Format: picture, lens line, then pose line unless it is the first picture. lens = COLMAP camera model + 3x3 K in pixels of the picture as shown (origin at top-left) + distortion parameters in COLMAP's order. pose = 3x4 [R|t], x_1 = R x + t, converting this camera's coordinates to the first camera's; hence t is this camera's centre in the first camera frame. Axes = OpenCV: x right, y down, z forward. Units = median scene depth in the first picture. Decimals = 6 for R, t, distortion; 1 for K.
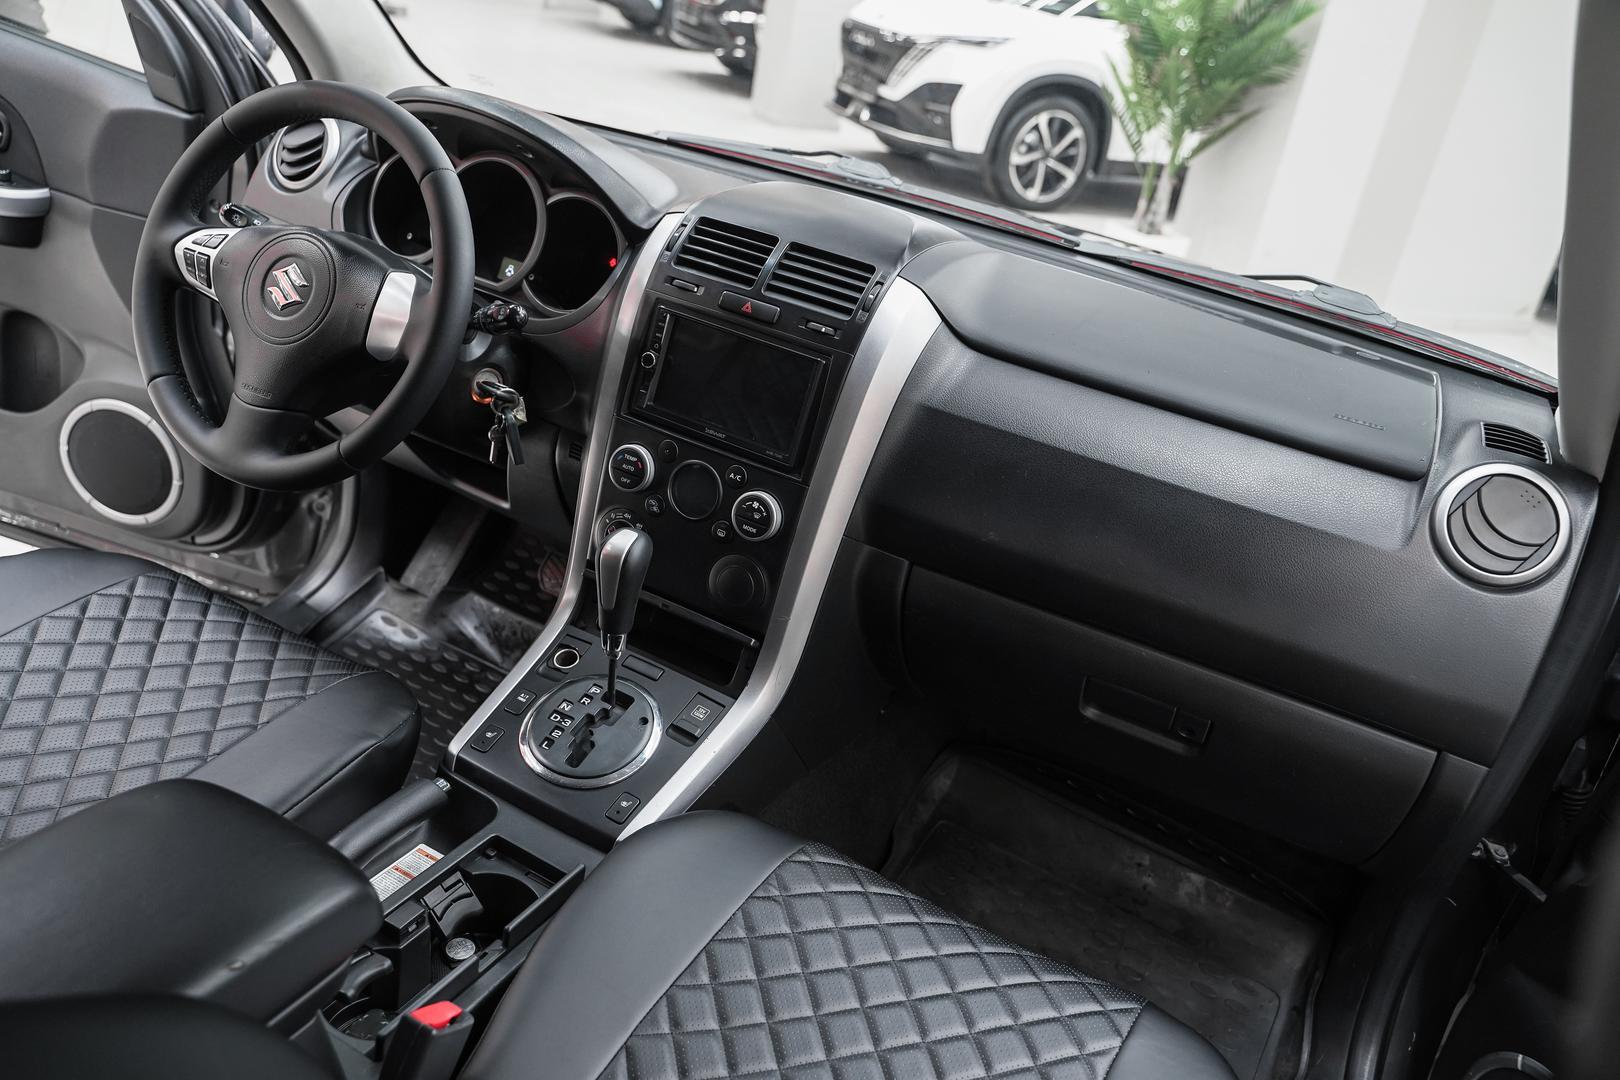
lens RADIAL K [[1286.8, 0, 802.1], [0, 1286.8, 541.5], [0, 0, 1]] dist [-0.008683, 0.002299]
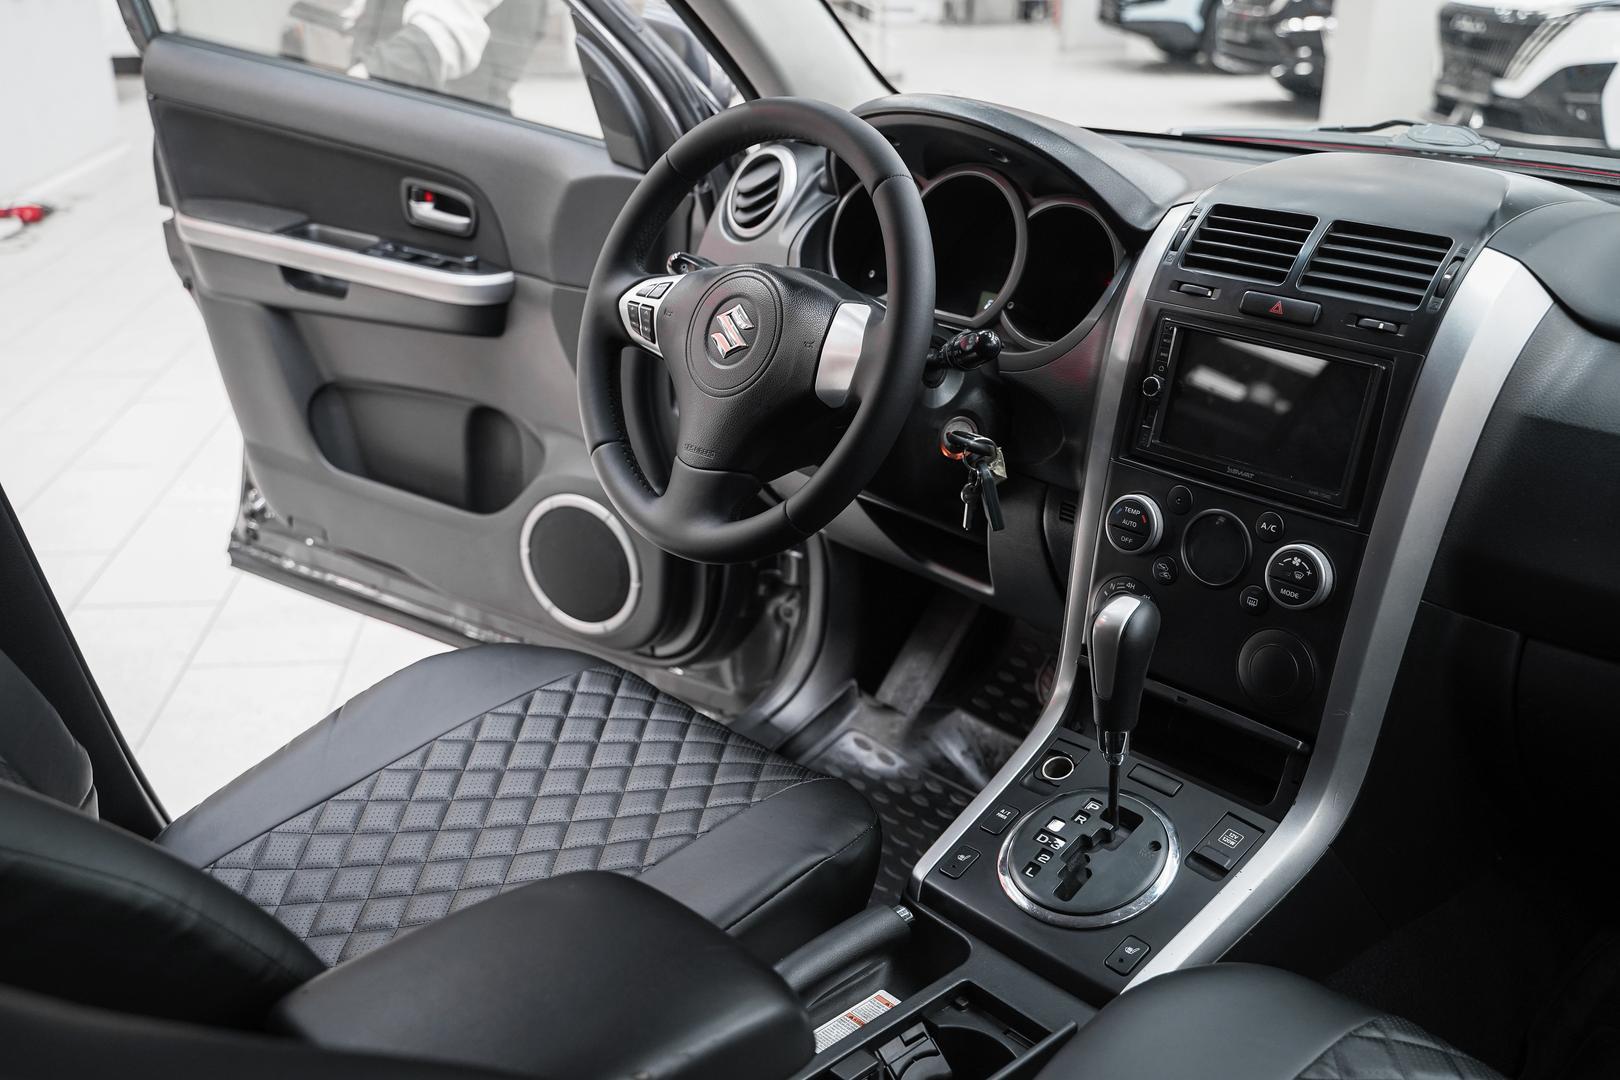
lens RADIAL K [[1593.6, 0, 810.0], [0, 1593.6, 540.0], [0, 0, 1]] dist [-0.005142, 0.008345]
pose [[0.934740, -0.037391, -0.353359, 0.026349], [0.002810, 0.995195, -0.097875, 0.046692], [0.355320, 0.090494, 0.930354, 0.018664]]
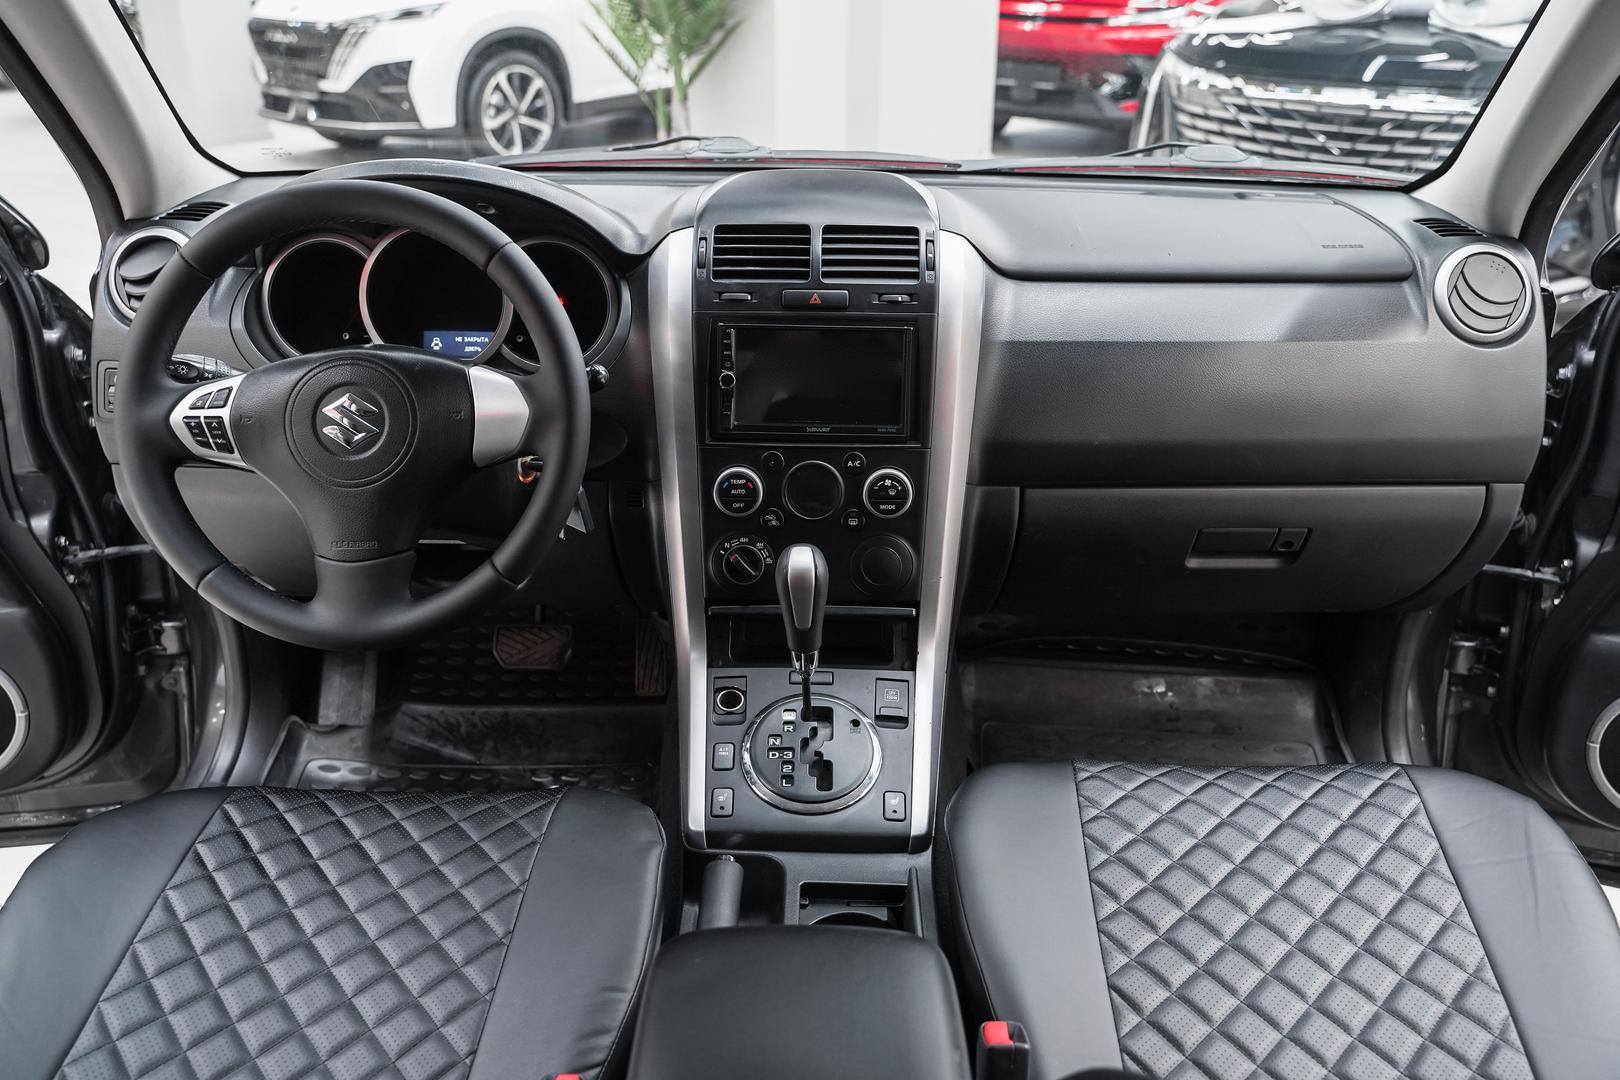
lens RADIAL K [[1286.8, 0, 802.1], [0, 1286.8, 541.5], [0, 0, 1]] dist [-0.008683, 0.002299]
pose [[0.876569, -0.338685, 0.341935, -0.427141], [0.325703, 0.940522, 0.096626, -0.097806], [-0.354323, 0.026670, 0.934743, 0.067504]]
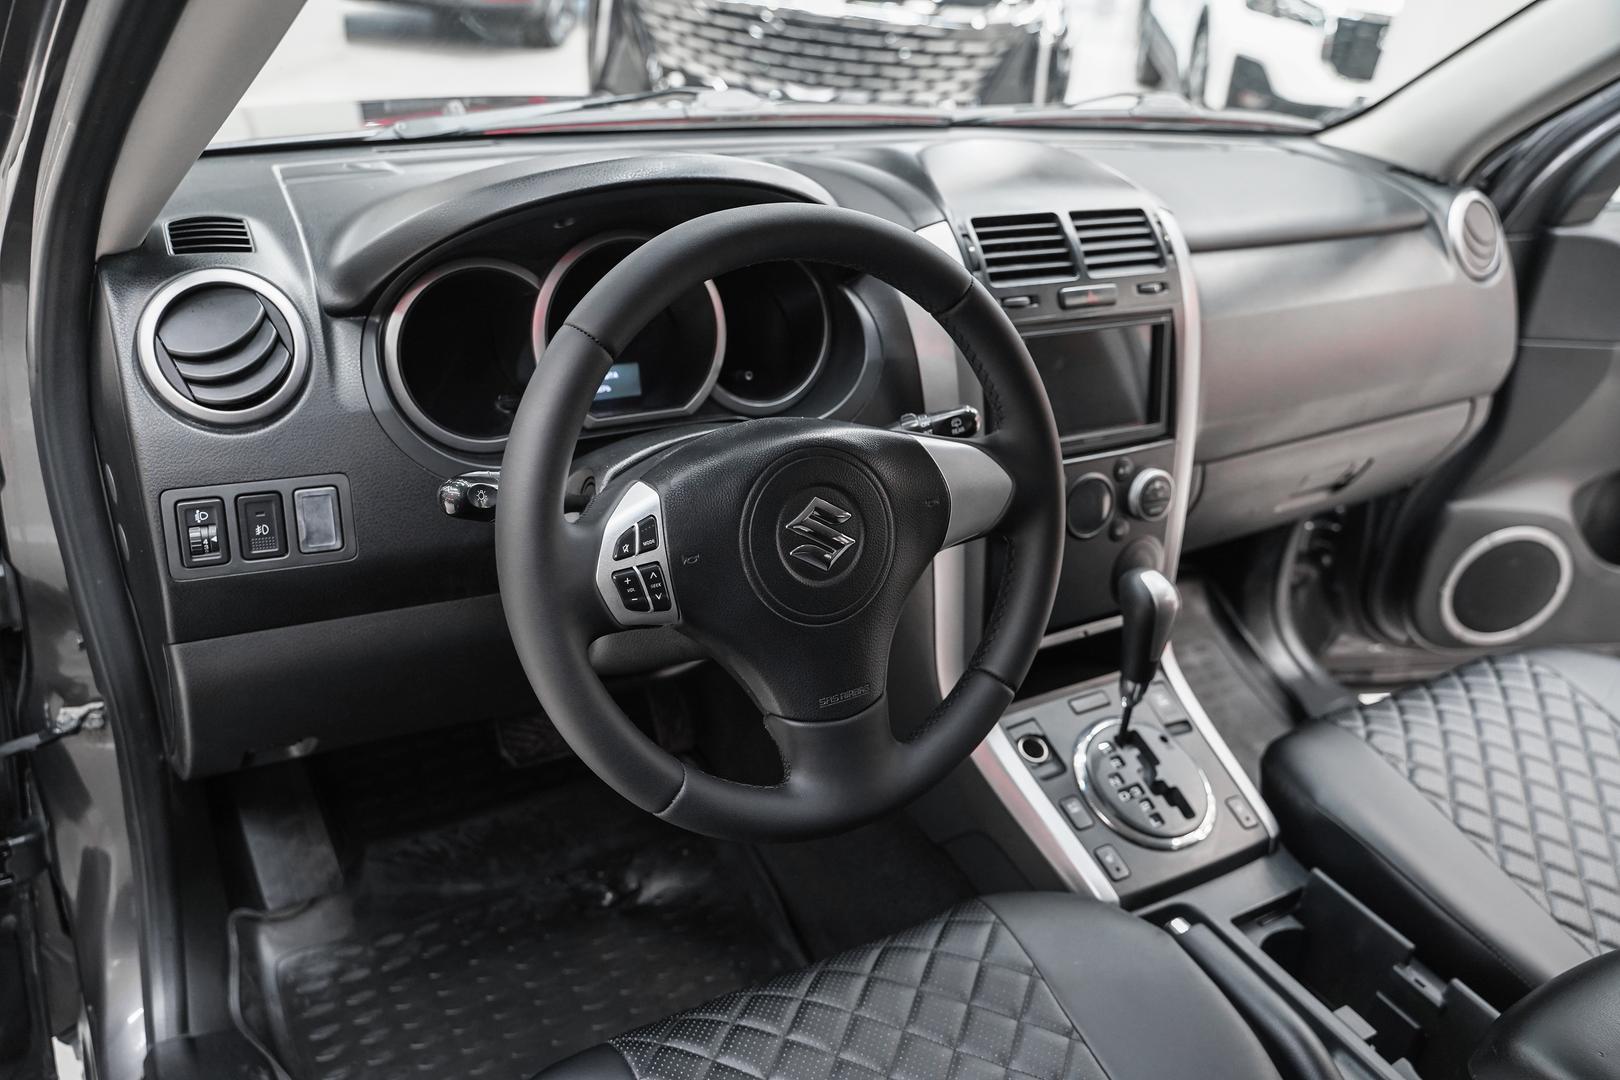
lens RADIAL K [[1286.8, 0, 802.1], [0, 1286.8, 541.5], [0, 0, 1]] dist [-0.008683, 0.002299]
pose [[0.524052, -0.505239, 0.685640, -0.794259], [0.361471, 0.860879, 0.358088, -0.401149], [-0.771173, 0.060183, 0.633775, 0.556162]]
